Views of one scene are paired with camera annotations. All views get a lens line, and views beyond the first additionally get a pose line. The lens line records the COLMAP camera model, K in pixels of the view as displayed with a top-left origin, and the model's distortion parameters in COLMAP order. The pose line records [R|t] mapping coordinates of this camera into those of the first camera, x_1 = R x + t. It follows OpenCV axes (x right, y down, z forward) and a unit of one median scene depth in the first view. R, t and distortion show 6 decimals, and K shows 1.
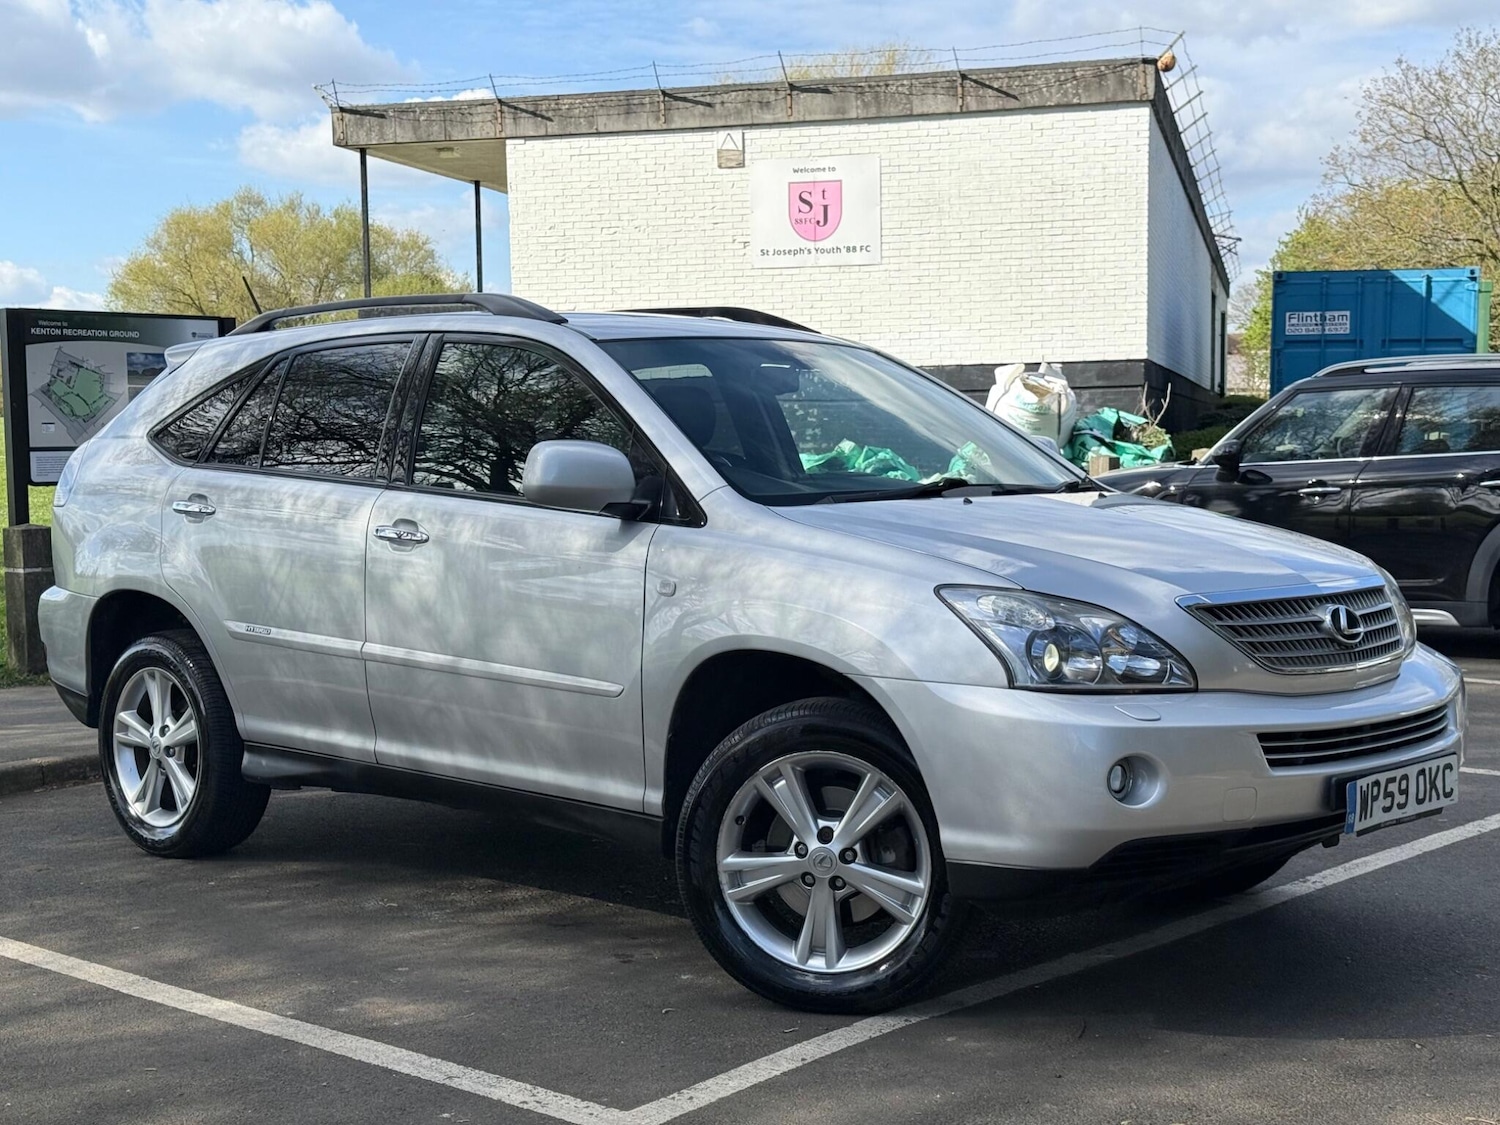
lens RADIAL K [[2140.6, 0, 746.7], [0, 2140.6, 566.7], [0, 0, 1]] dist [0.124279, 0.000000]
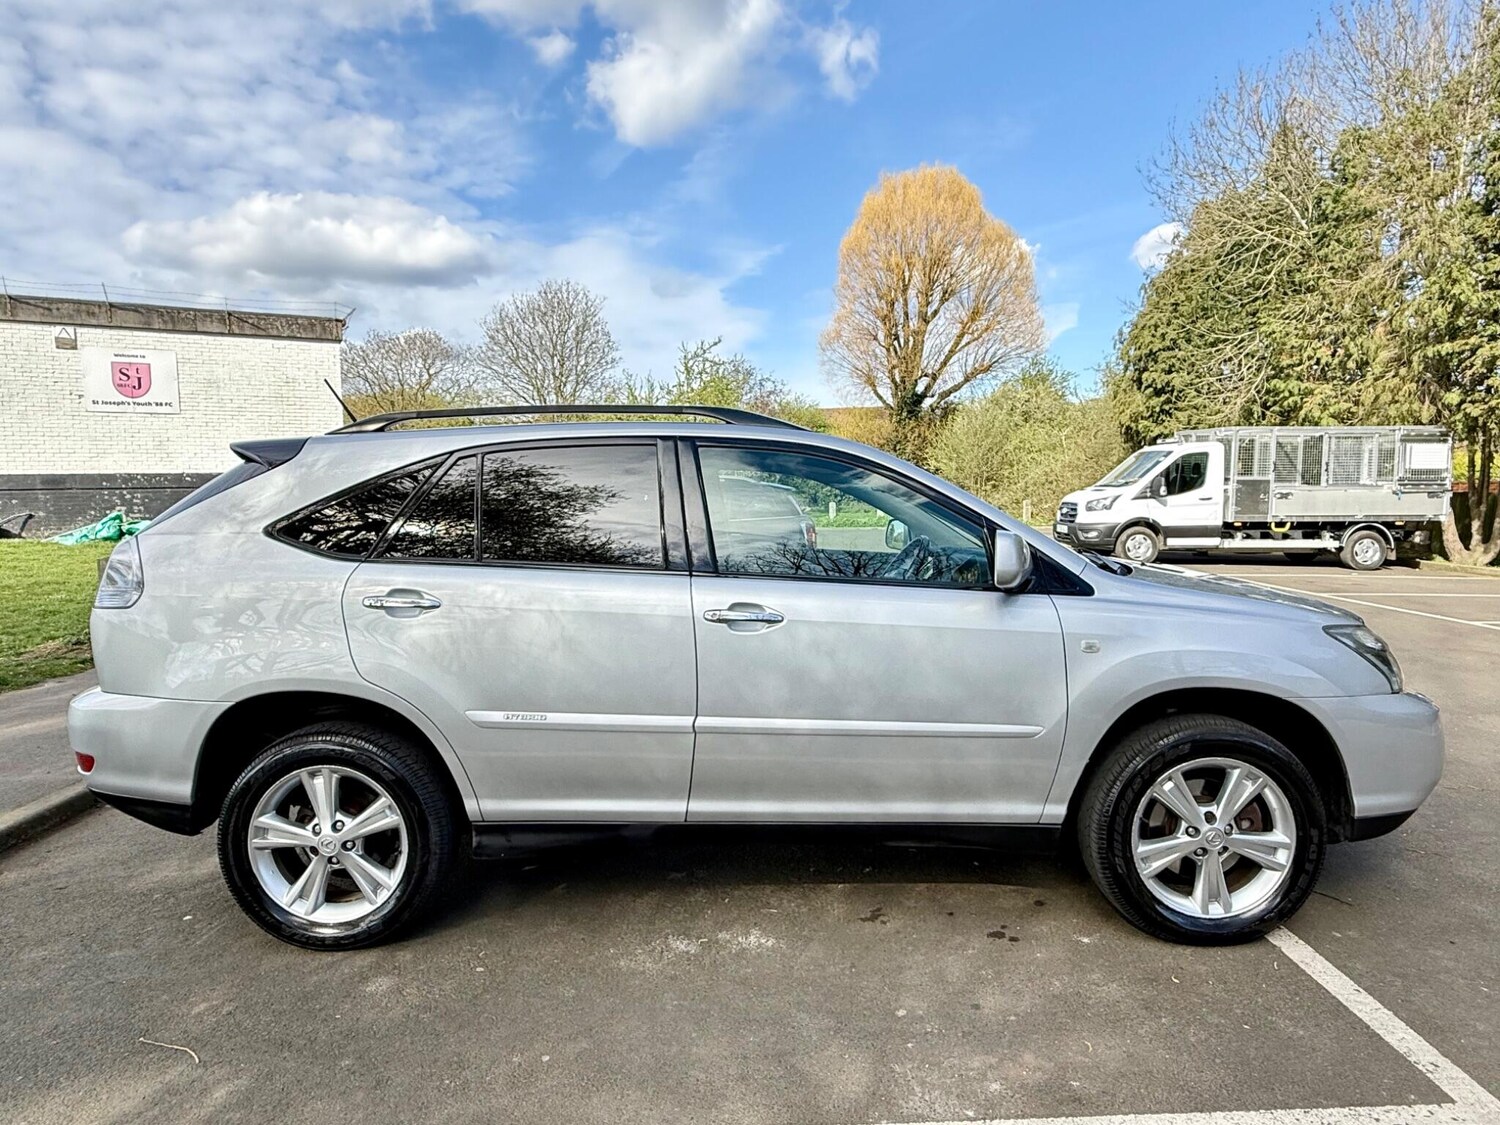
lens RADIAL K [[895.6, 0, 752.7], [0, 895.6, 569.7], [0, 0, 1]] dist [-0.005284, 0.002628]
pose [[0.721708, -0.052947, 0.690170, -0.112883], [0.047409, 0.998510, 0.027026, -0.012271], [-0.690572, 0.013216, 0.723143, 0.156861]]
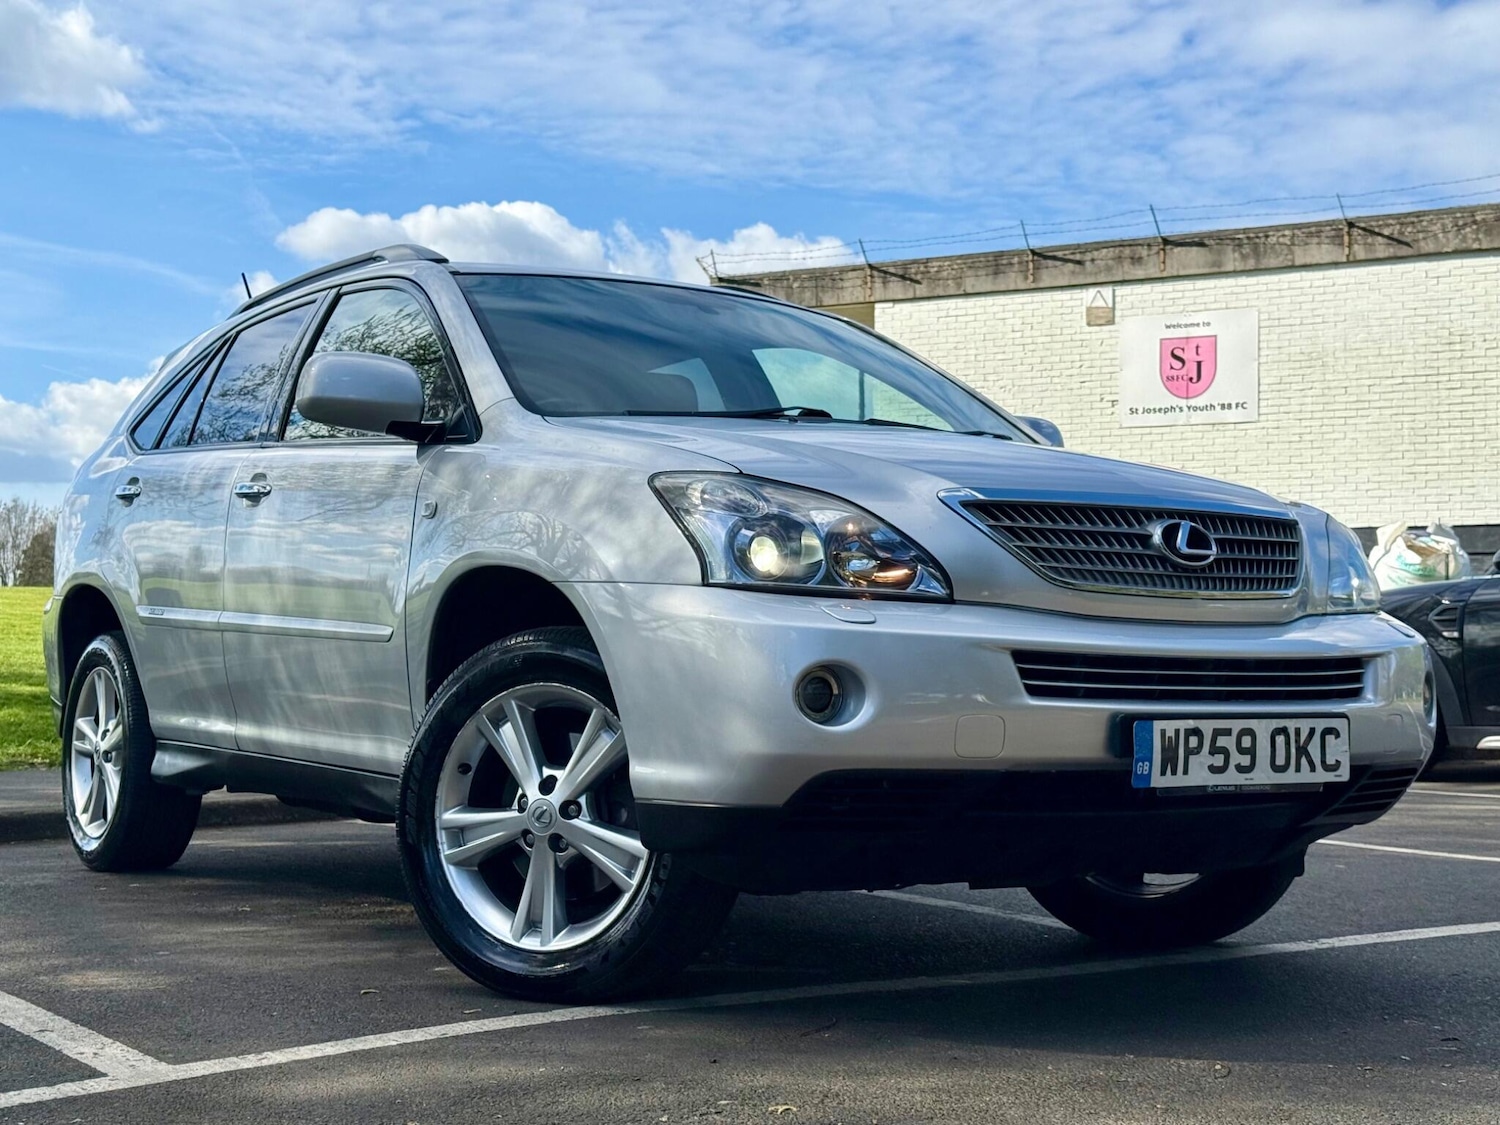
lens RADIAL K [[2140.6, 0, 745.0], [0, 2140.6, 562.3], [0, 0, 1]] dist [0.124279, 0.000000]
pose [[0.974073, 0.012759, -0.225875, 0.059143], [-0.036127, 0.994369, -0.099624, 0.023575], [0.223332, 0.105201, 0.969049, 0.039019]]
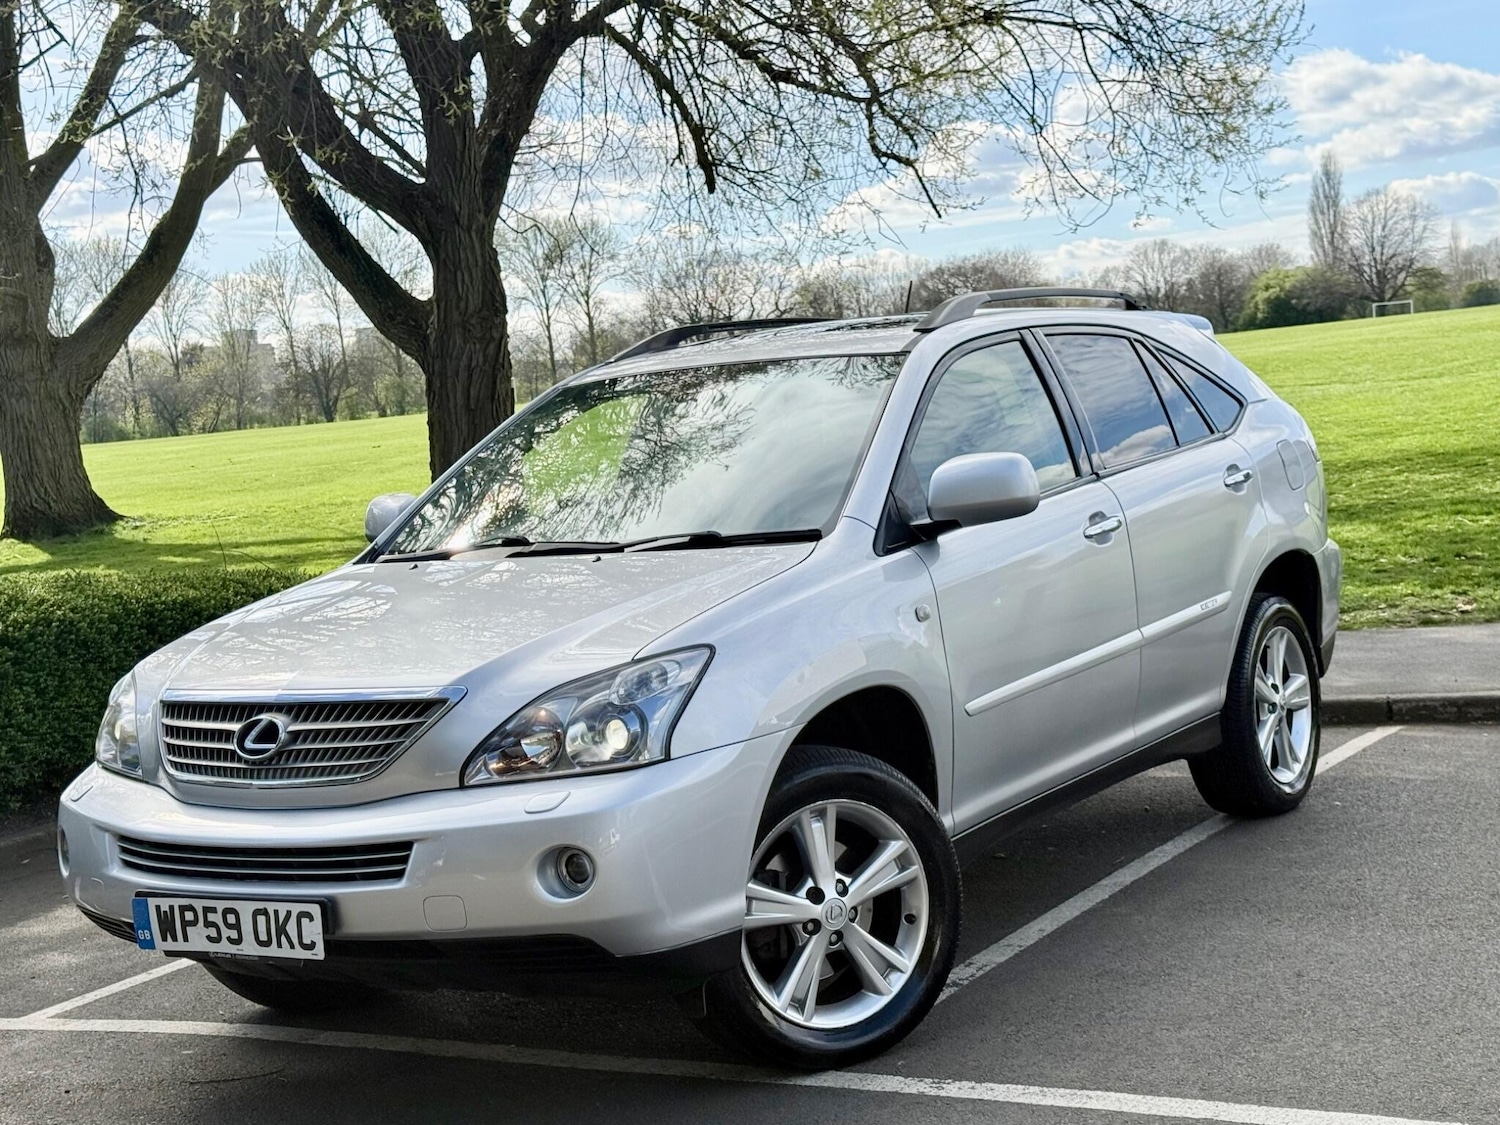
lens RADIAL K [[2258.9, 0, 745.4], [0, 2258.9, 574.3], [0, 0, 1]] dist [0.123439, 0.000000]
pose [[0.188748, 0.065064, -0.979868, 0.251960], [0.031468, 0.996890, 0.072256, -0.021338], [0.981521, -0.044472, 0.186114, 0.203979]]
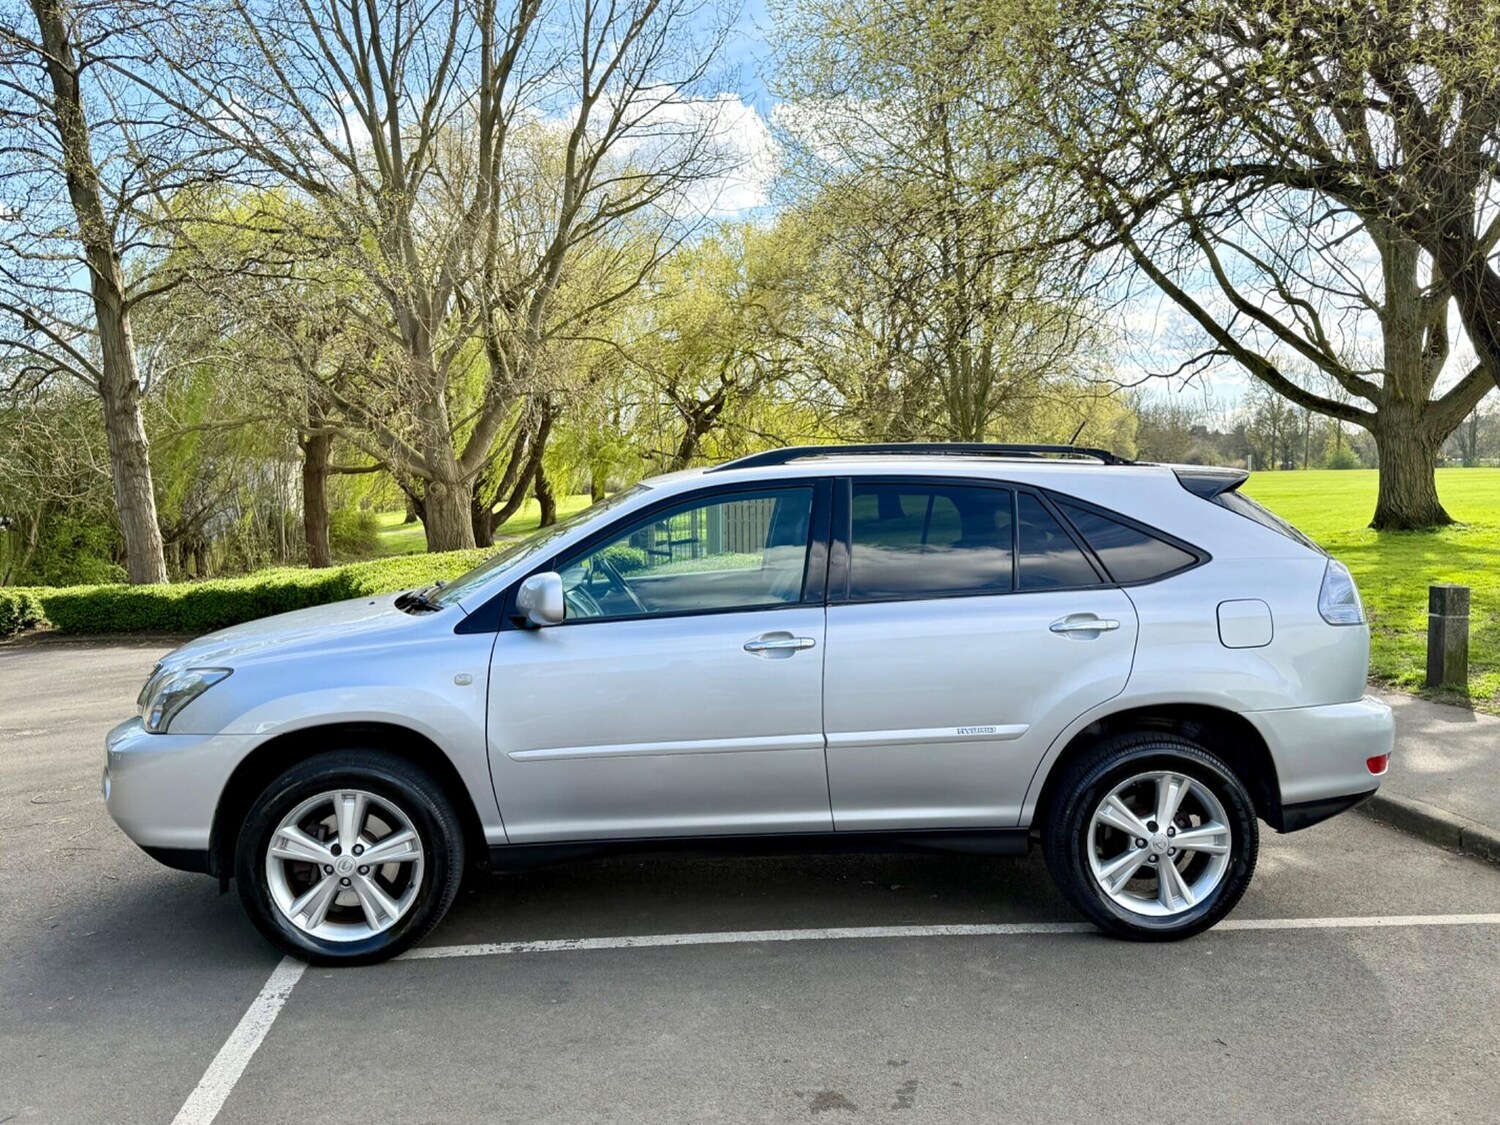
lens RADIAL K [[1308.1, 0, 738.4], [0, 1308.1, 554.8], [0, 0, 1]] dist [0.051320, -0.022816]
pose [[-0.667857, 0.052195, -0.742458, 0.148580], [-0.036194, 0.994080, 0.102441, -0.037503], [0.743409, 0.095289, -0.662014, 0.402919]]
